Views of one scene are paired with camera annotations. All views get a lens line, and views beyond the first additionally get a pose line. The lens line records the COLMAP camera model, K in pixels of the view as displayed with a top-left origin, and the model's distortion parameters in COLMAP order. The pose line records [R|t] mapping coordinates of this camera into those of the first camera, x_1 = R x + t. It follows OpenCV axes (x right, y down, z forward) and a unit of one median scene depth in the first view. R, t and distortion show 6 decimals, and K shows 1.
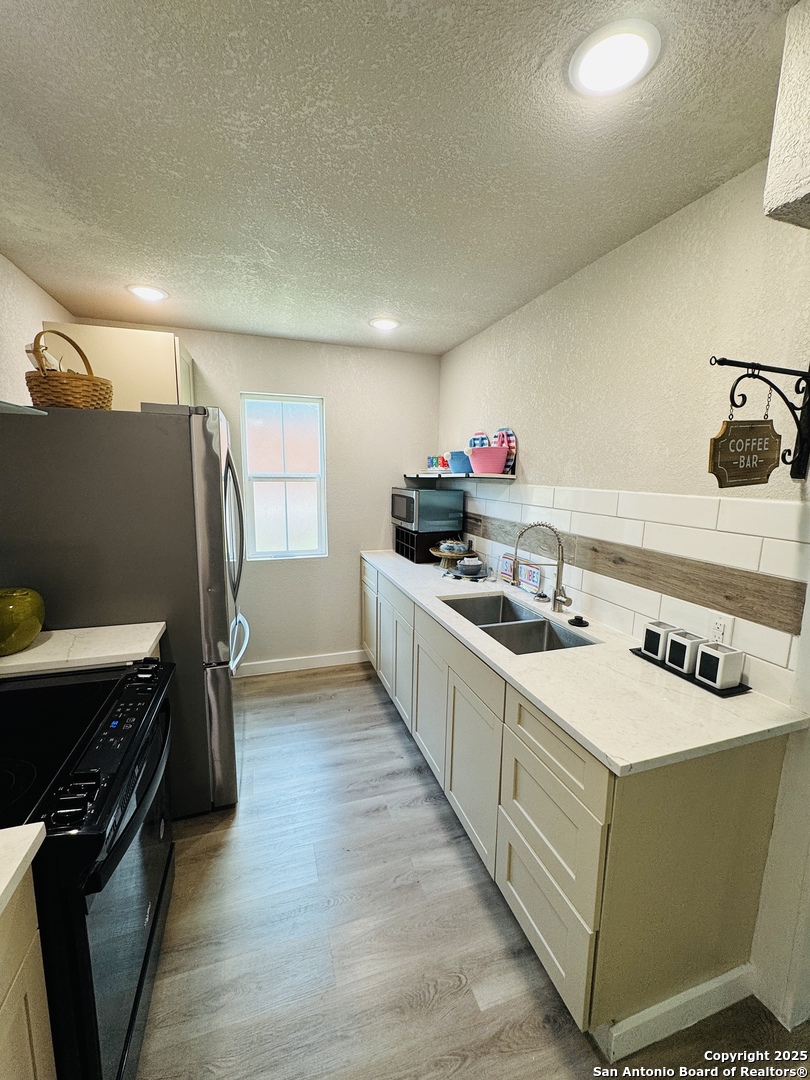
lens RADIAL K [[430.1, 0, 402.3], [0, 430.1, 535.4], [0, 0, 1]] dist [-0.007630, 0.000531]
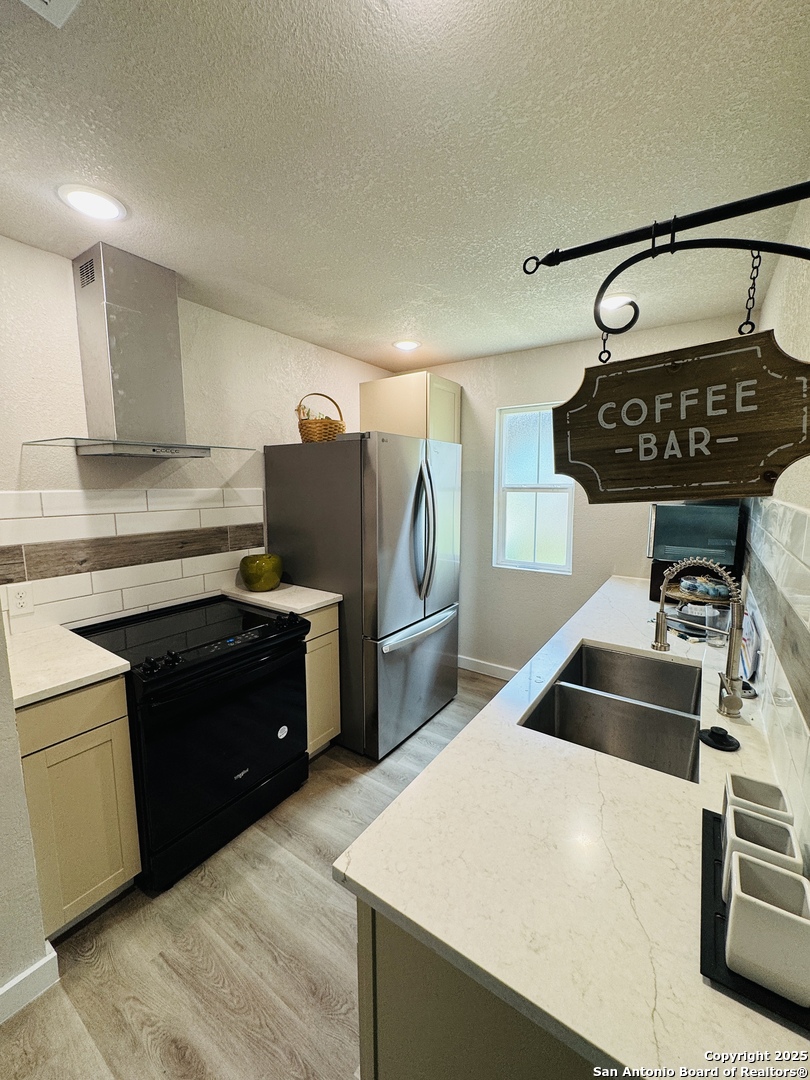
lens RADIAL K [[430.1, 0, 409.0], [0, 430.1, 535.9], [0, 0, 1]] dist [-0.007630, 0.000531]
pose [[0.607633, 0.086078, -0.789540, 0.881691], [-0.106198, 0.993988, 0.026637, -0.056553], [0.787086, 0.067663, 0.613121, 0.466506]]
